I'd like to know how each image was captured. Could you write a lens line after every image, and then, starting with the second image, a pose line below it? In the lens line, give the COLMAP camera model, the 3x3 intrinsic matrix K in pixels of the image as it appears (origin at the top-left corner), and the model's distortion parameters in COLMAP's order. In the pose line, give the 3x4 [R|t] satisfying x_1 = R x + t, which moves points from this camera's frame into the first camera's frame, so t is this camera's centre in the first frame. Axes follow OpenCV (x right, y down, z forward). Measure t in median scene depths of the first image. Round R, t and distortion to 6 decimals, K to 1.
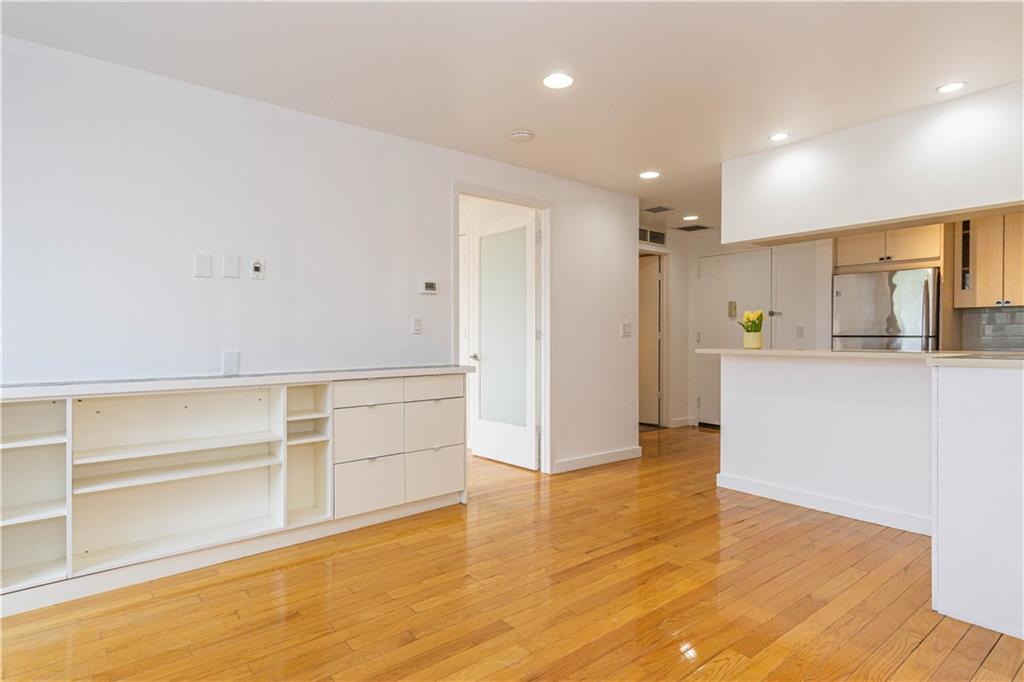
lens RADIAL K [[542.3, 0, 512.0], [0, 542.3, 341.0], [0, 0, 1]] dist [0.006620, 0.001872]
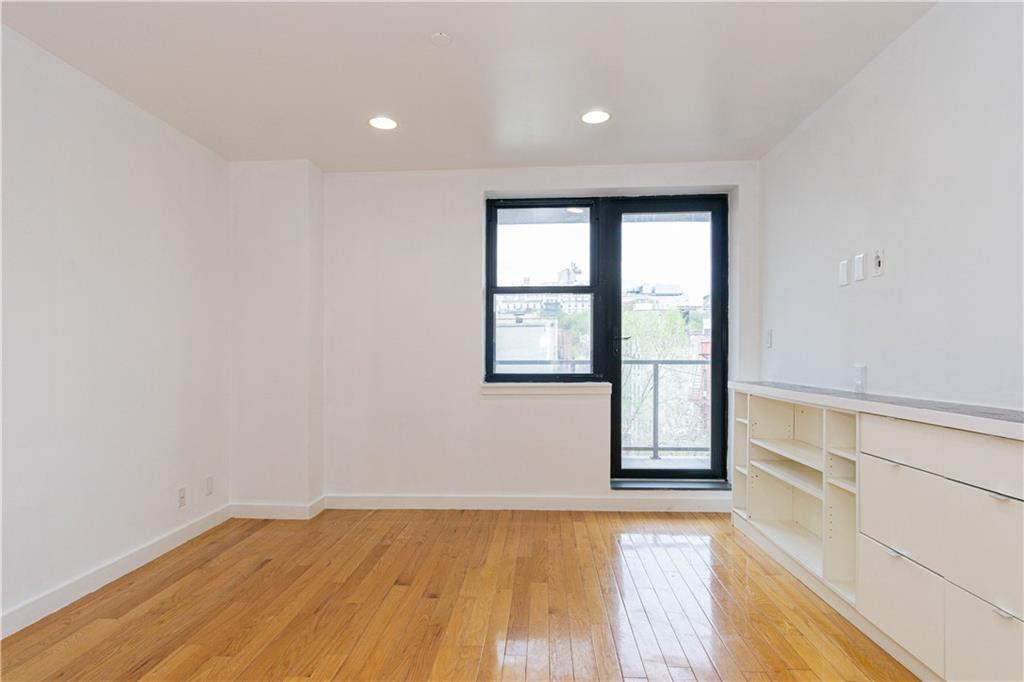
lens RADIAL K [[545.9, 0, 516.3], [0, 545.9, 345.7], [0, 0, 1]] dist [0.005764, 0.001238]
pose [[-0.662599, -0.005974, -0.748950, 0.515150], [-0.000674, 0.999973, -0.007381, -0.006306], [0.748974, -0.004386, -0.662585, 1.191972]]
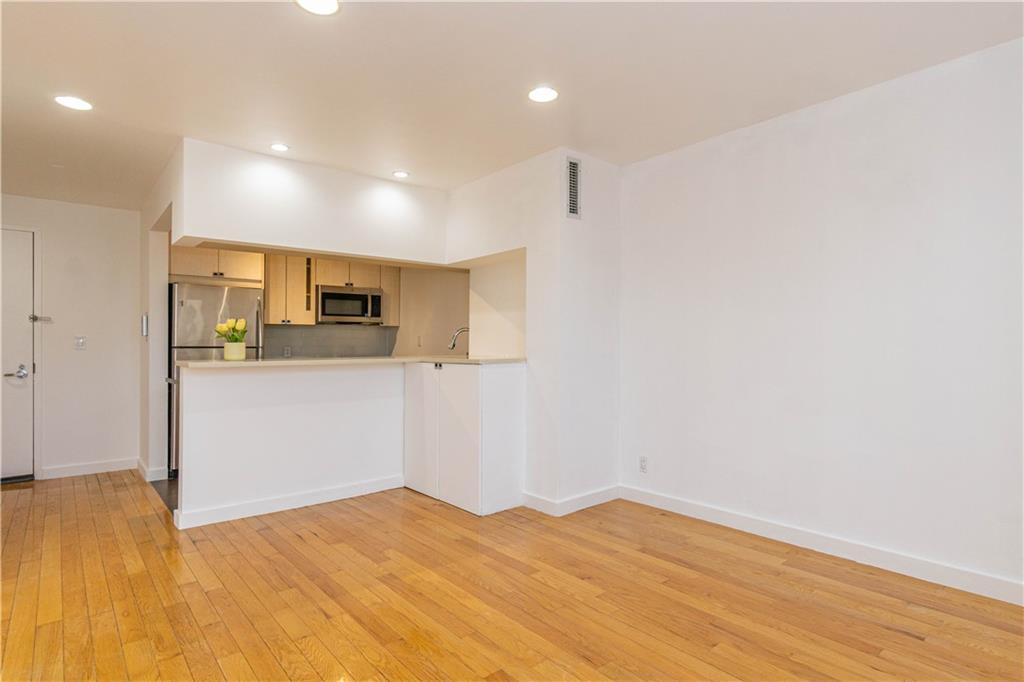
lens RADIAL K [[547.6, 0, 516.3], [0, 547.6, 357.7], [0, 0, 1]] dist [0.003096, 0.000697]
pose [[-0.024581, -0.021186, 0.999473, -0.645306], [0.013475, 0.999678, 0.021522, -0.005701], [-0.999607, 0.013997, -0.024288, 0.712982]]
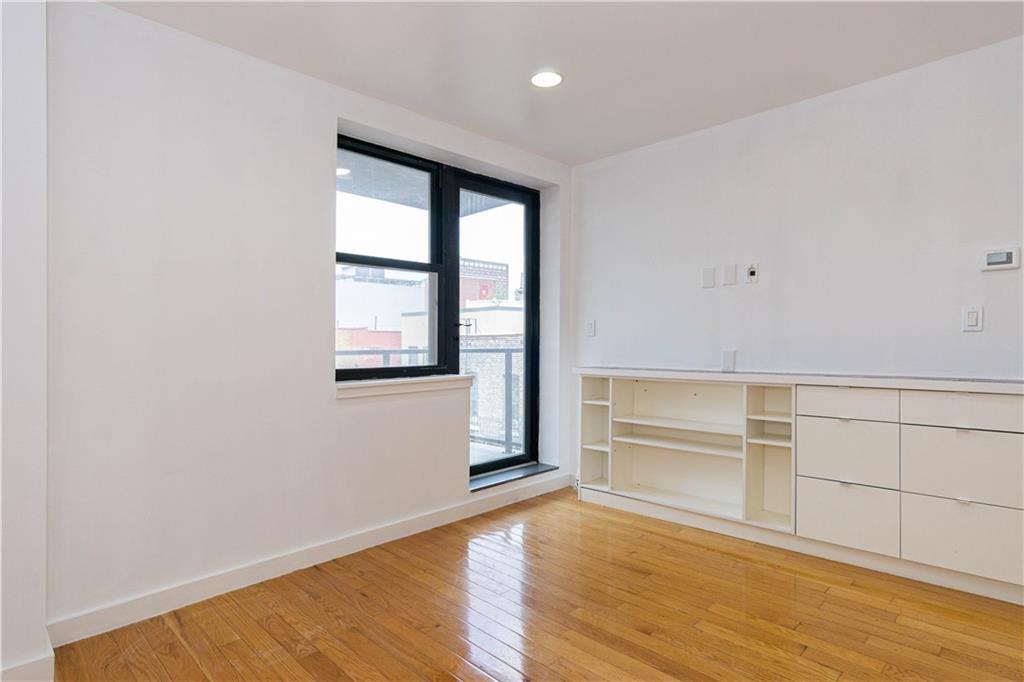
lens RADIAL K [[542.3, 0, 512.0], [0, 542.3, 341.0], [0, 0, 1]] dist [0.006620, 0.001872]
pose [[0.113688, 0.001644, -0.993515, 0.558199], [-0.002139, 0.999997, 0.001410, -0.000845], [0.993514, 0.001965, 0.113691, 0.436377]]
